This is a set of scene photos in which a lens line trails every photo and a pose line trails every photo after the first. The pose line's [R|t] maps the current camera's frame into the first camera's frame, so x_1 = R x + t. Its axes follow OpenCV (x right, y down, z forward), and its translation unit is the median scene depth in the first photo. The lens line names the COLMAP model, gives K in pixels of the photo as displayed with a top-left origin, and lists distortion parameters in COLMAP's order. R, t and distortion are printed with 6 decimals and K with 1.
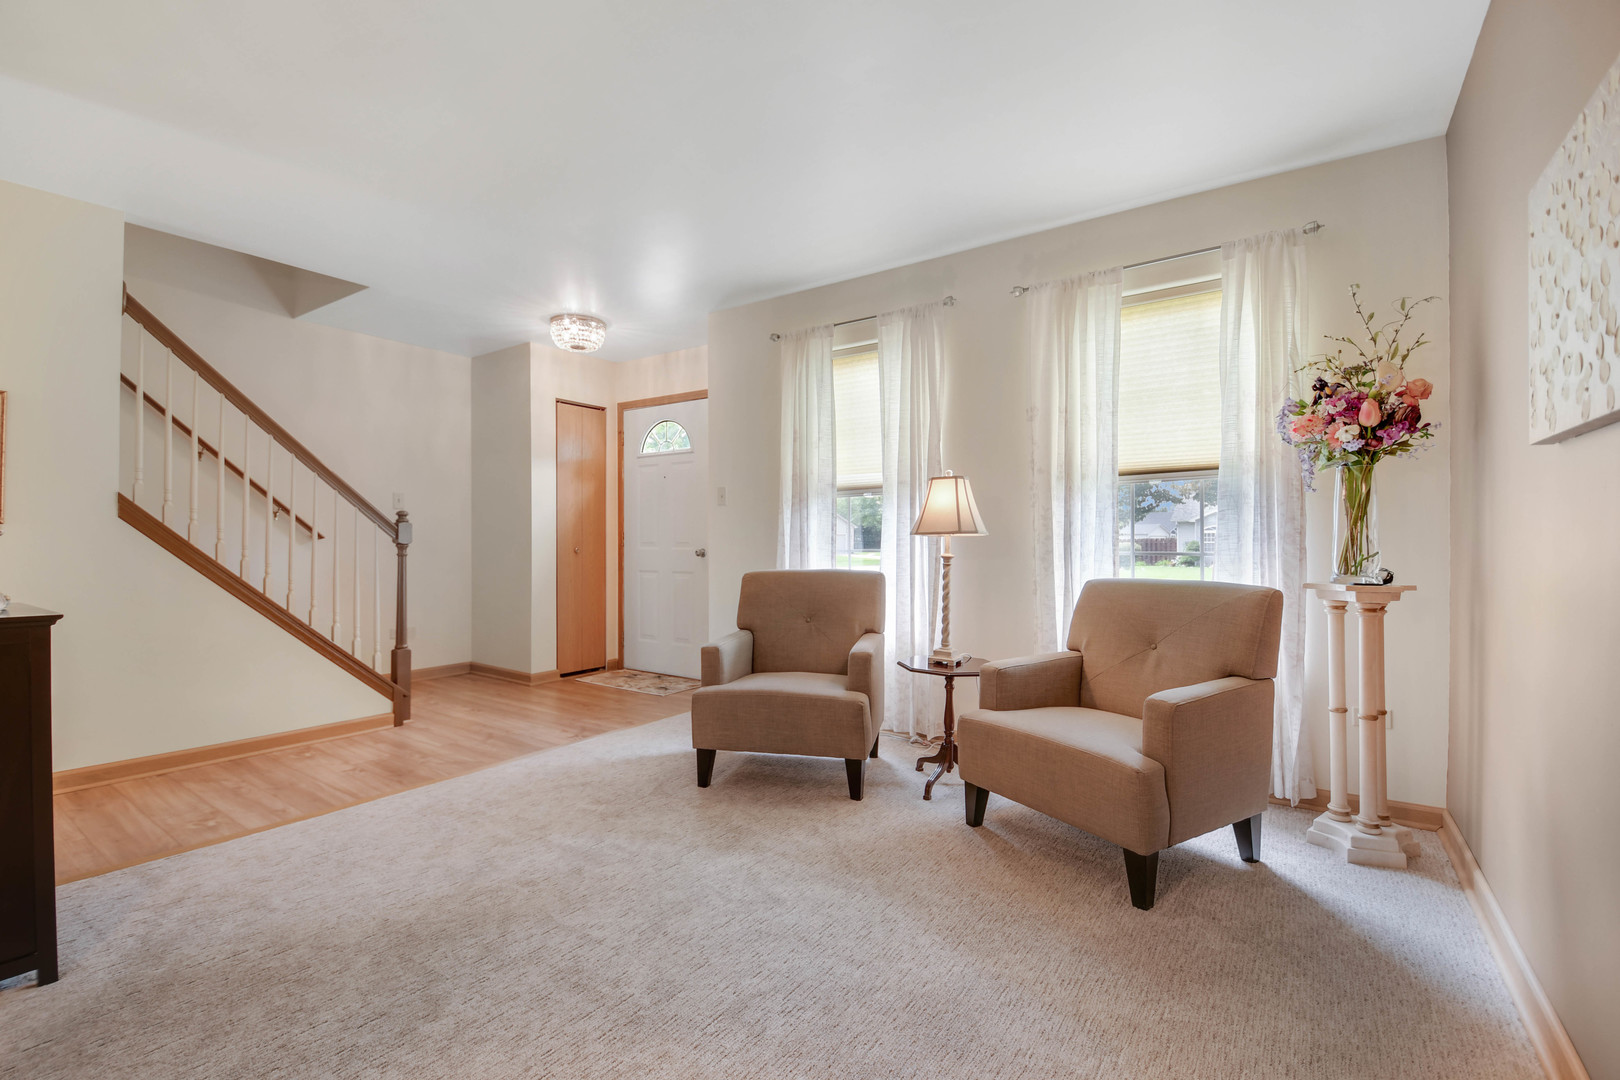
lens RADIAL K [[720.1, 0, 800.6], [0, 720.1, 549.0], [0, 0, 1]] dist [0.014365, -0.020454]
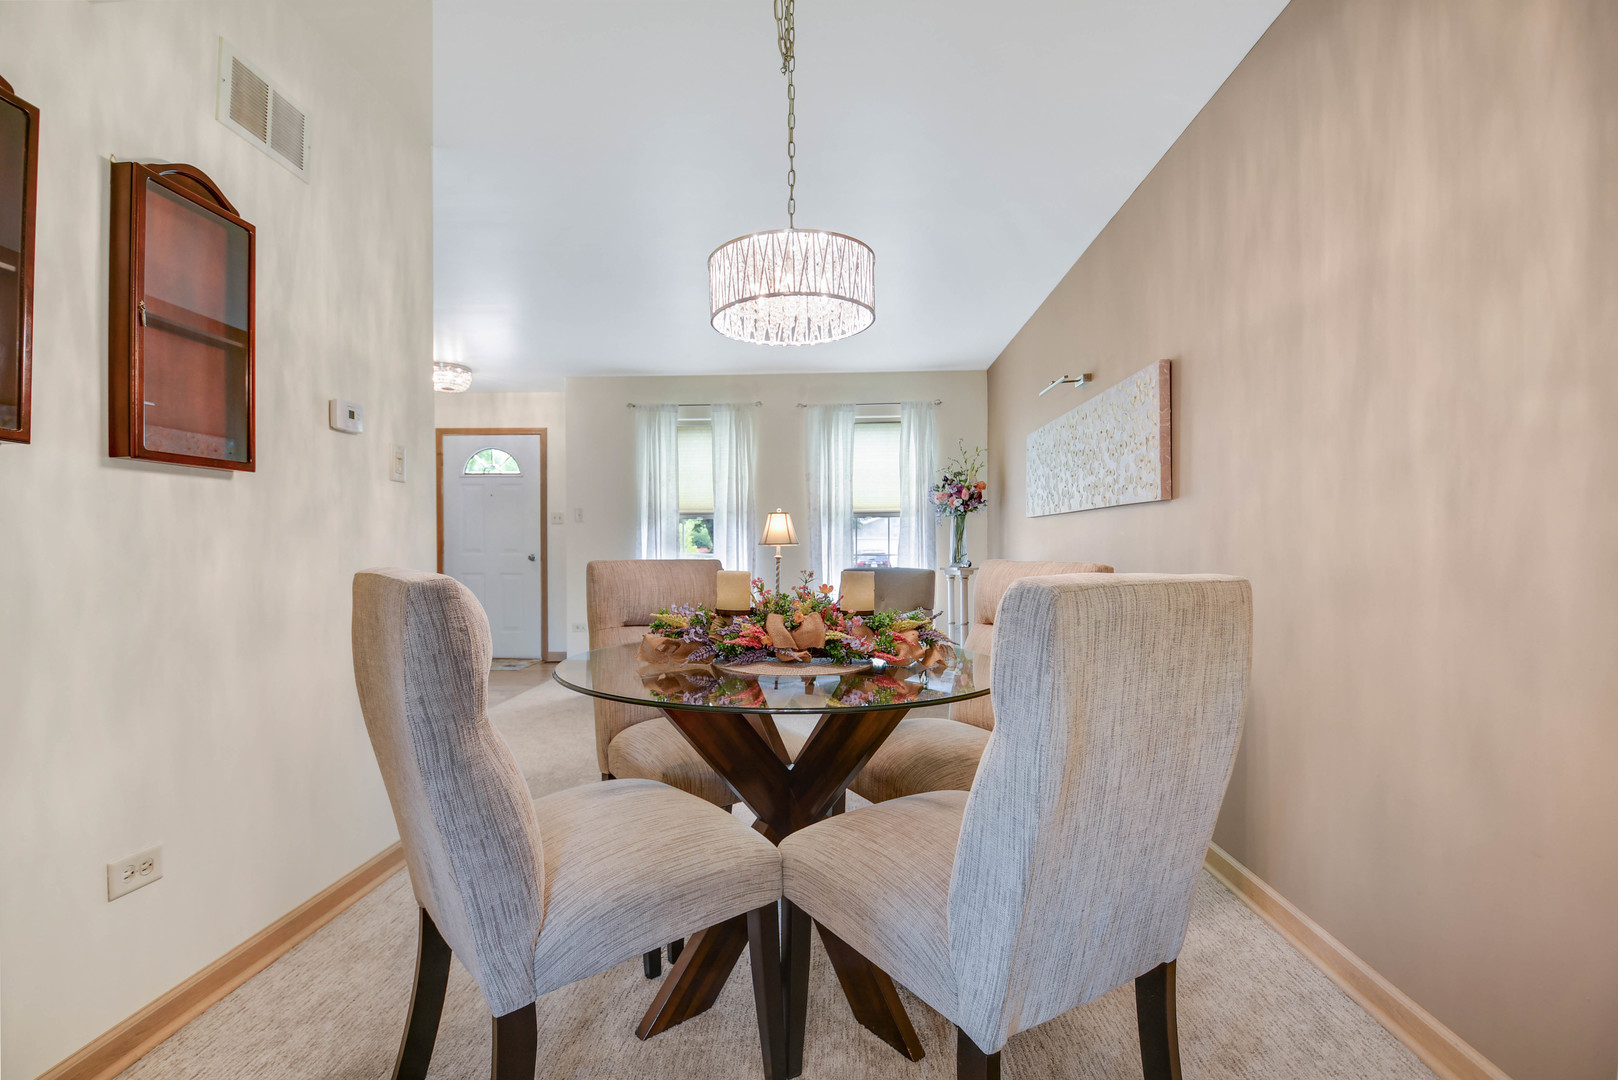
lens RADIAL K [[724.6, 0, 809.0], [0, 724.6, 540.0], [0, 0, 1]] dist [0.001641, 0.000024]
pose [[0.835497, 0.004907, 0.549474, -0.841493], [0.005647, 0.999831, -0.017514, -0.000861], [-0.549466, 0.017736, 0.835328, -0.621640]]
